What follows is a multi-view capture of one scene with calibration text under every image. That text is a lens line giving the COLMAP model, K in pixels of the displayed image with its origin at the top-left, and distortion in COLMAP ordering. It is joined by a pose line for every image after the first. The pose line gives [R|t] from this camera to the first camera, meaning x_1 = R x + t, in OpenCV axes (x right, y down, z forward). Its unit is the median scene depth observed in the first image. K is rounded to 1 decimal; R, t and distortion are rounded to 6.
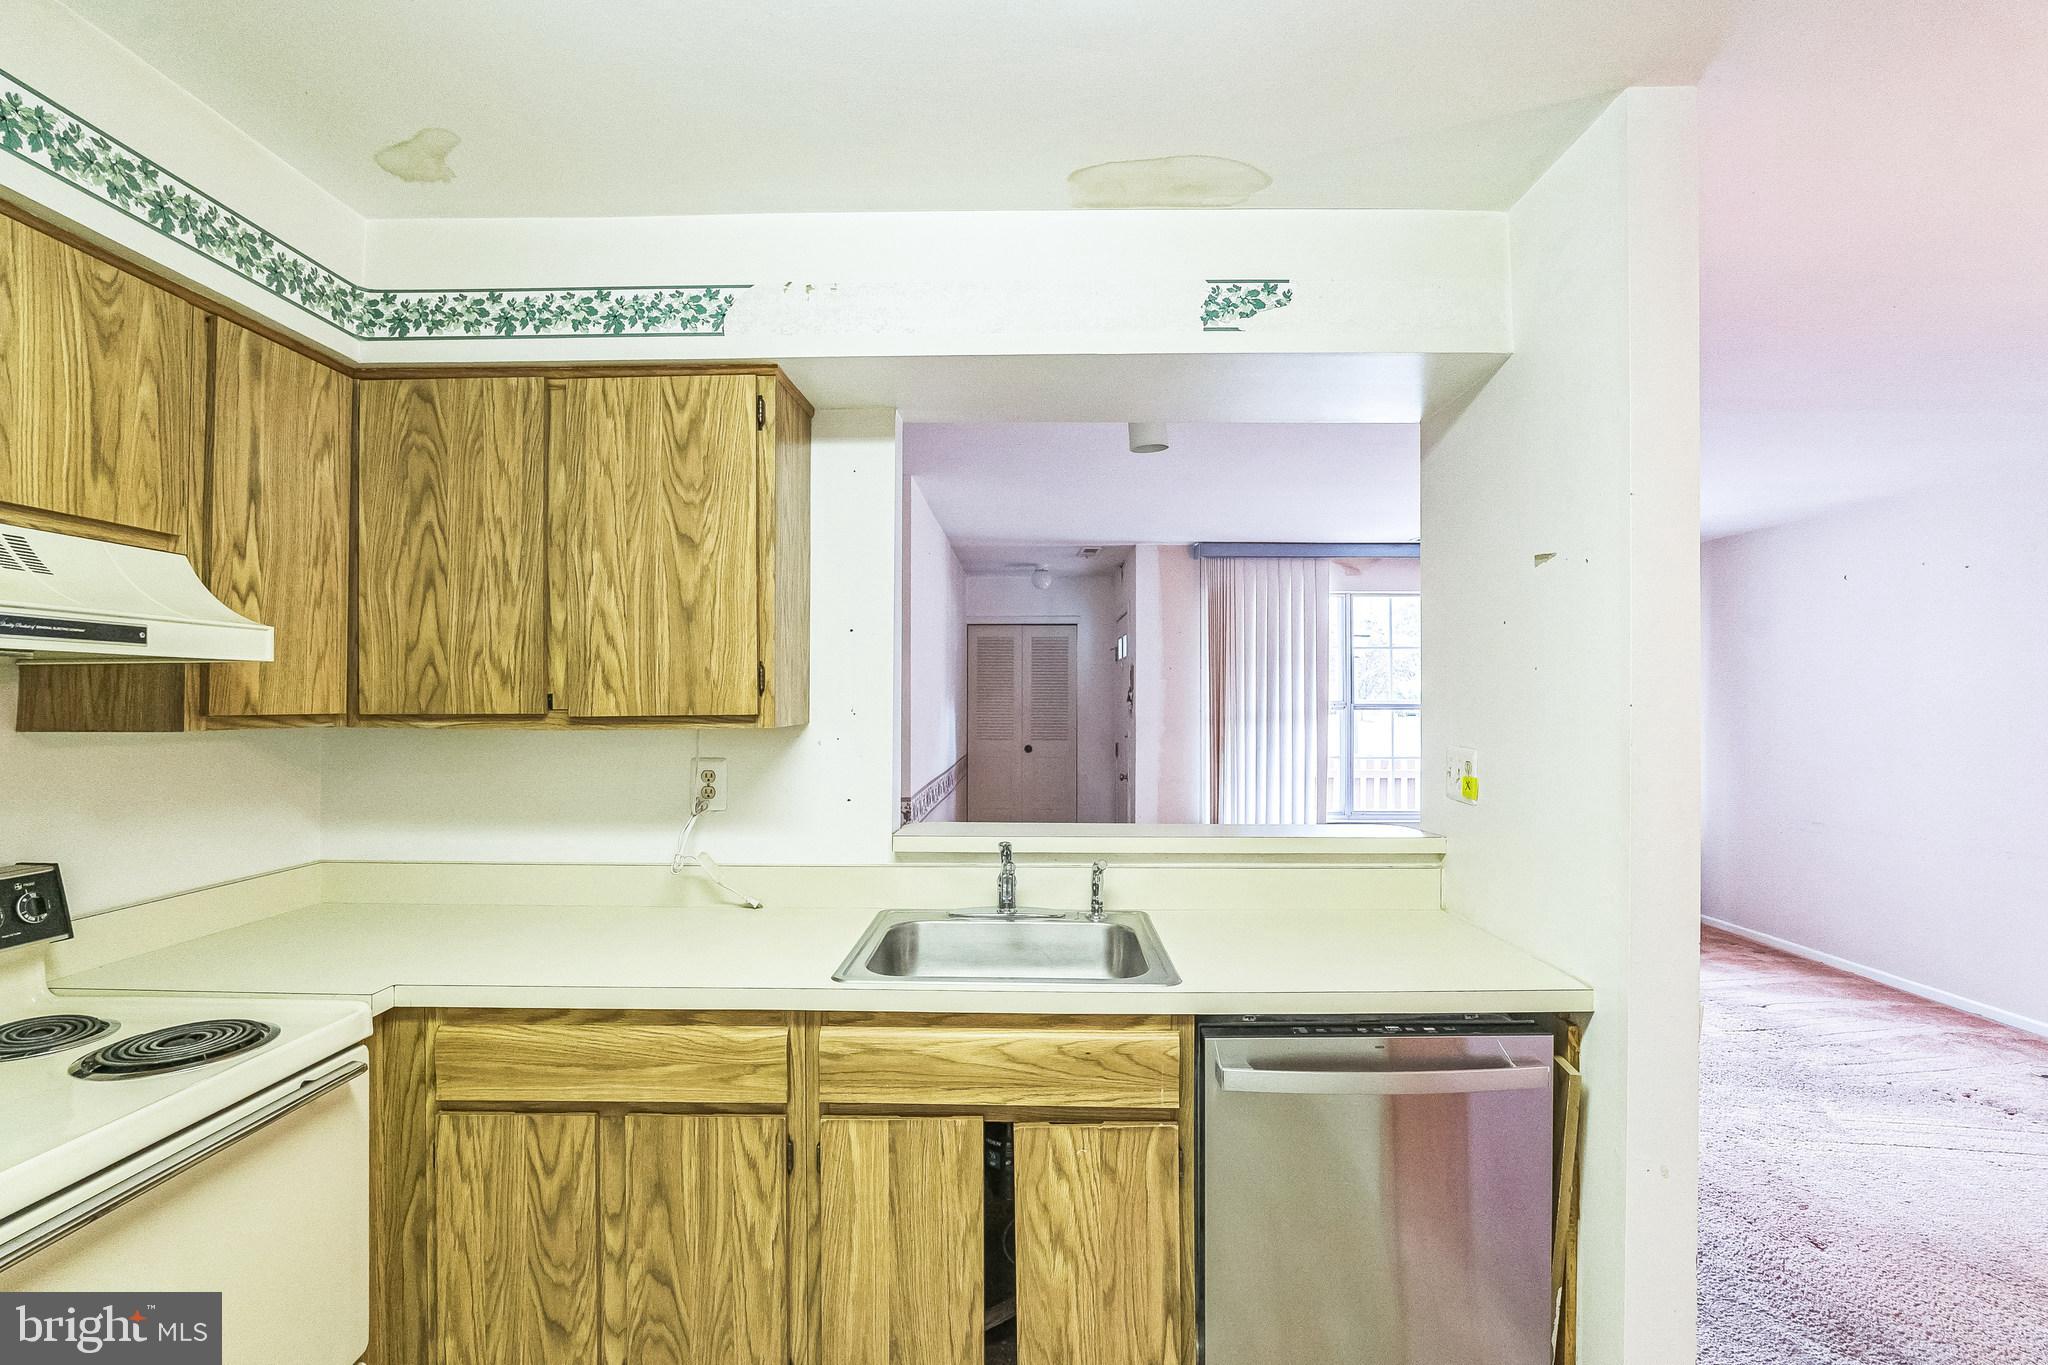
lens RADIAL K [[934.0, 0, 1022.6], [0, 934.0, 684.1], [0, 0, 1]] dist [-0.030094, 0.009978]
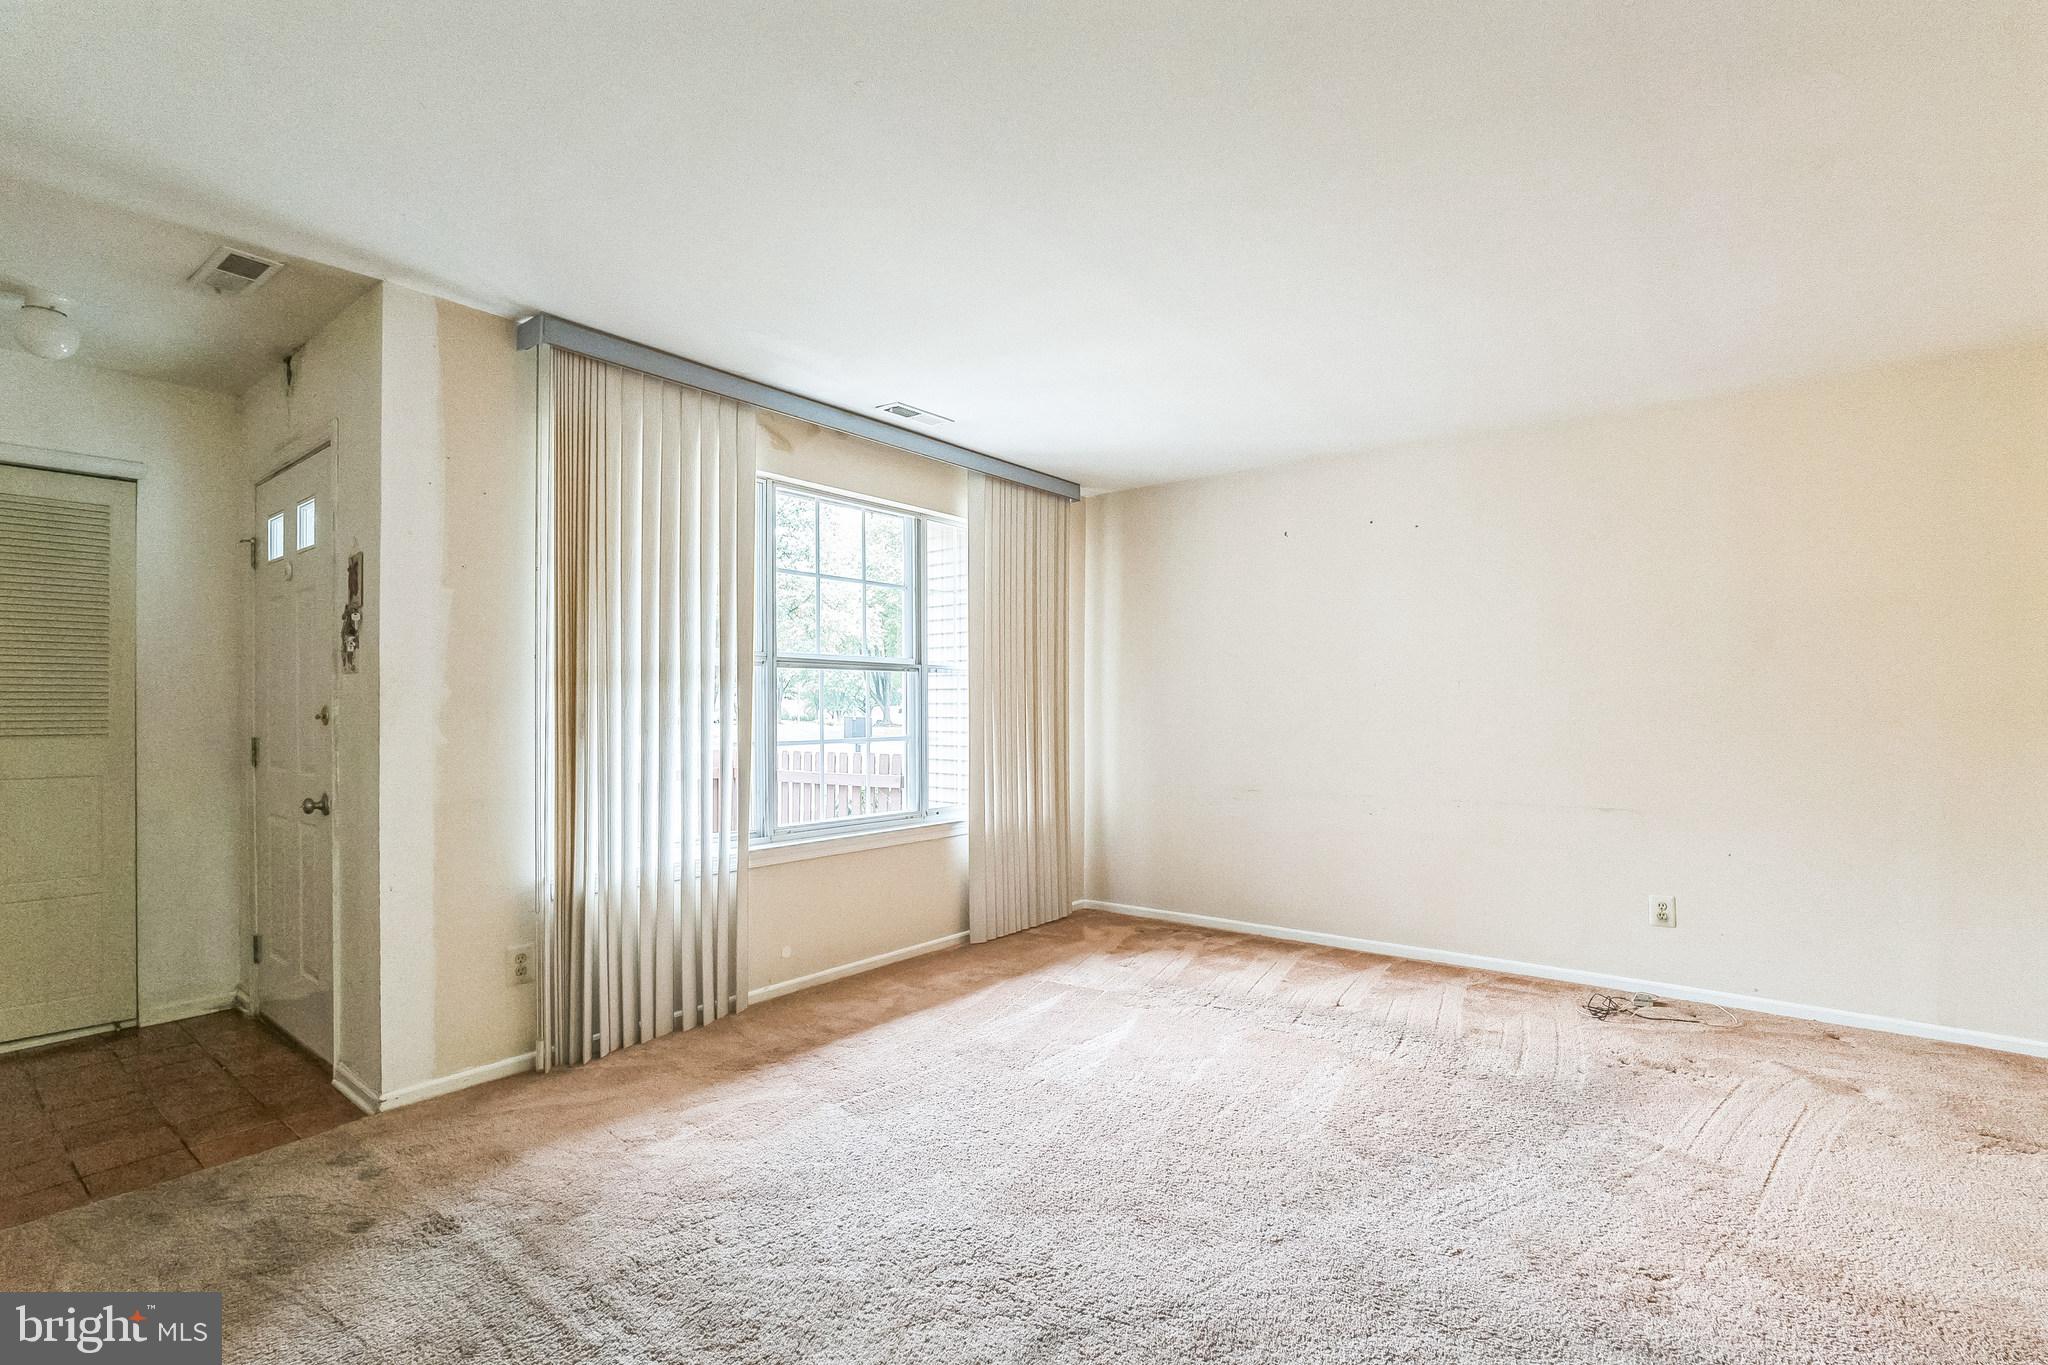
lens RADIAL K [[934.0, 0, 1020.7], [0, 934.0, 706.4], [0, 0, 1]] dist [-0.030094, 0.009978]
pose [[0.610880, -0.001373, 0.791722, -0.126098], [-0.011134, 0.999885, 0.010325, 0.146706], [-0.791645, -0.015123, 0.610794, 1.544360]]
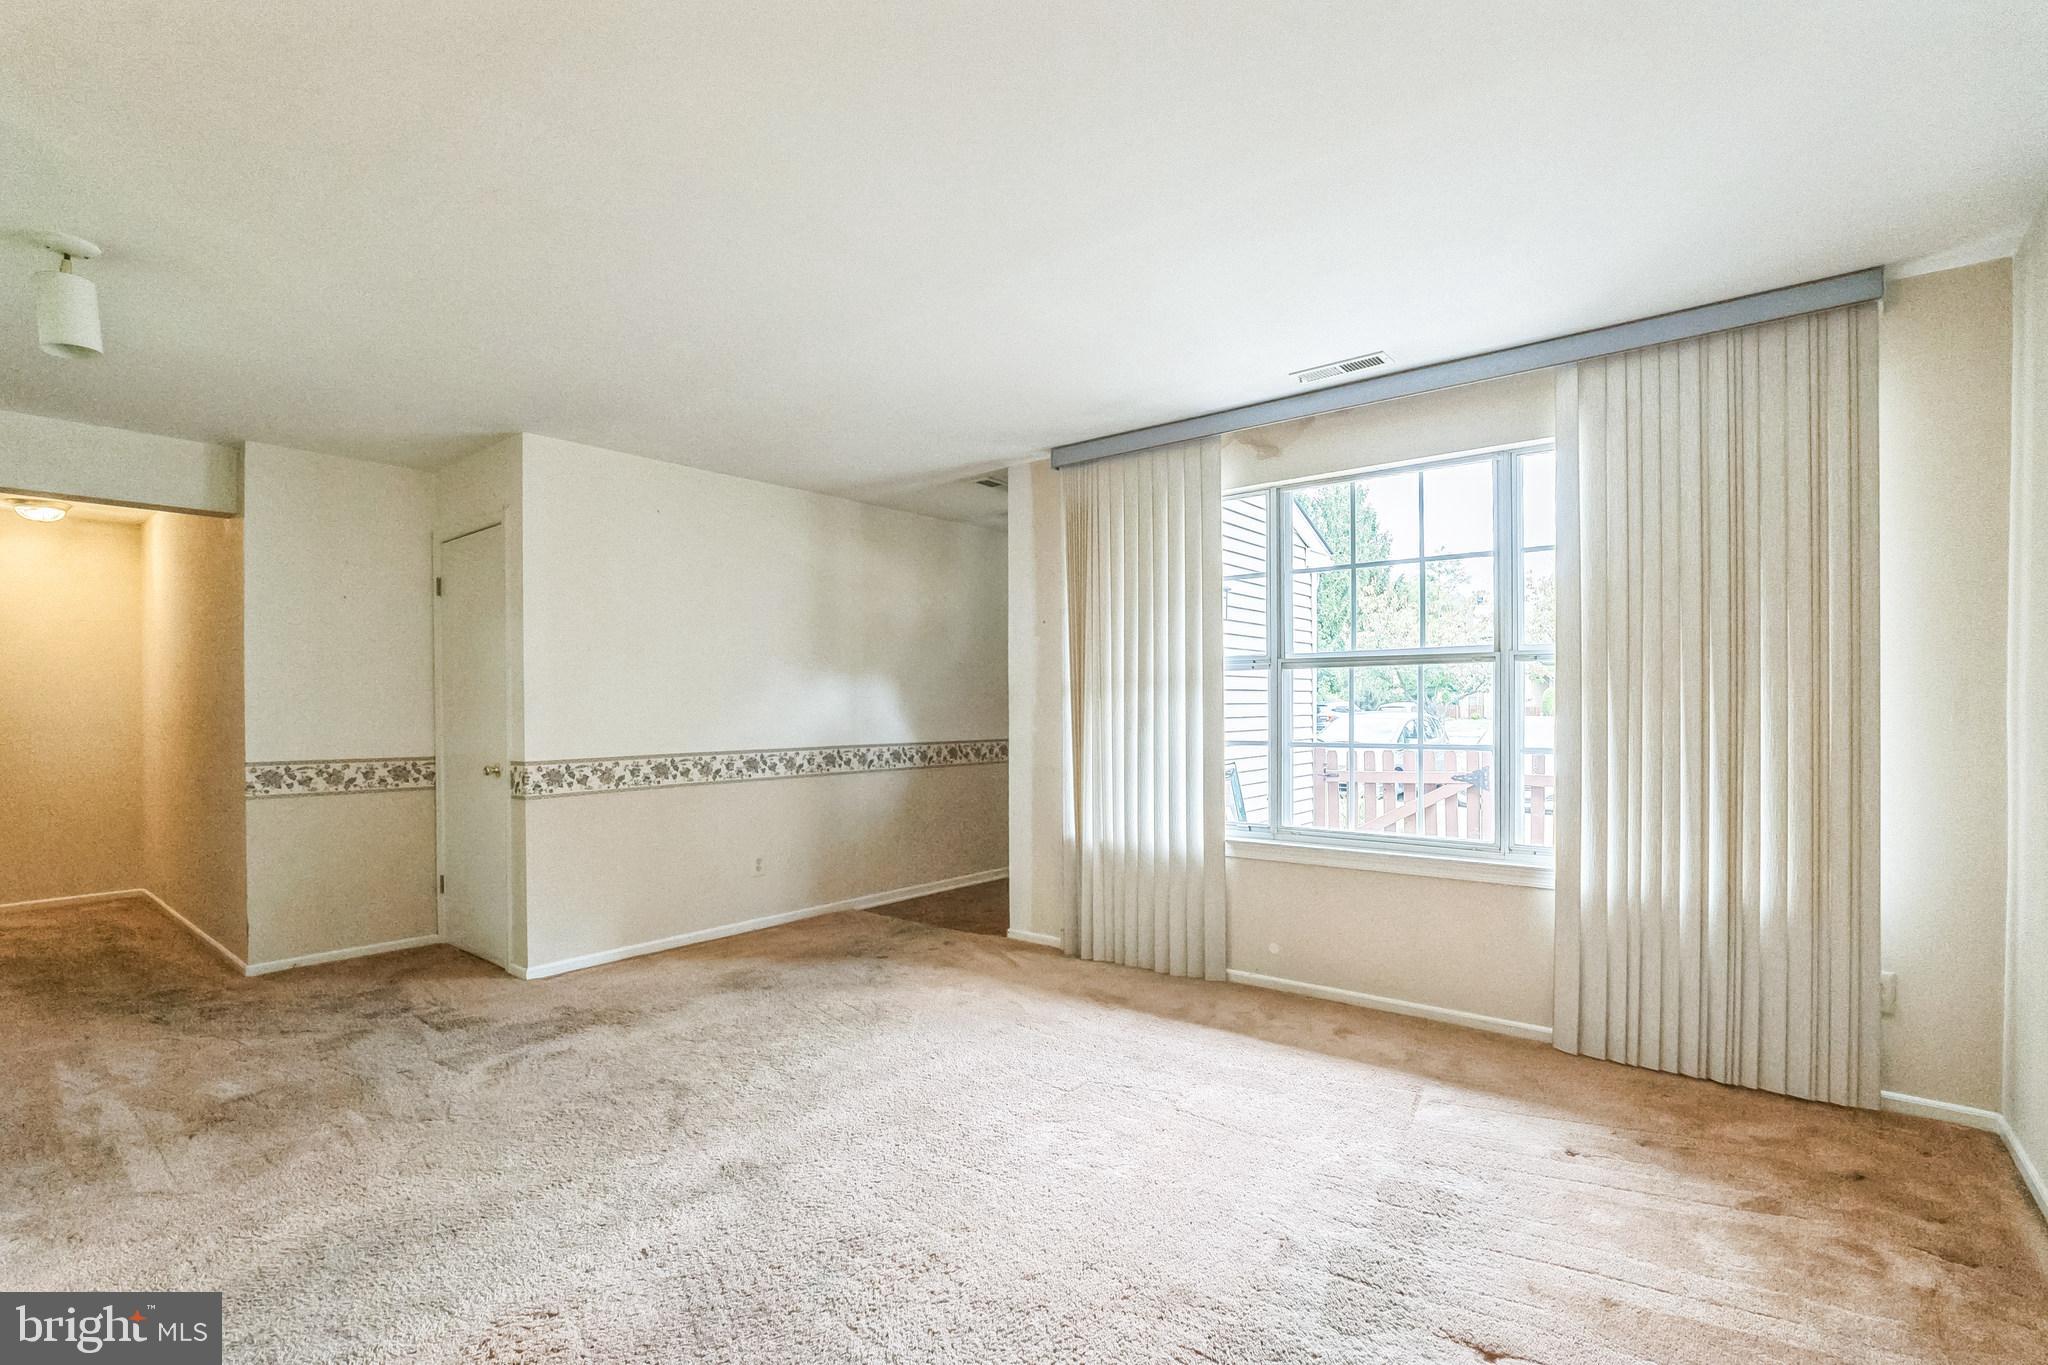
lens RADIAL K [[934.0, 0, 1027.0], [0, 934.0, 699.7], [0, 0, 1]] dist [-0.030094, 0.009978]
pose [[0.787813, -0.011380, -0.615809, 1.945496], [0.024506, 0.999617, 0.012878, 0.116011], [0.615427, -0.025237, 0.787790, 1.232483]]
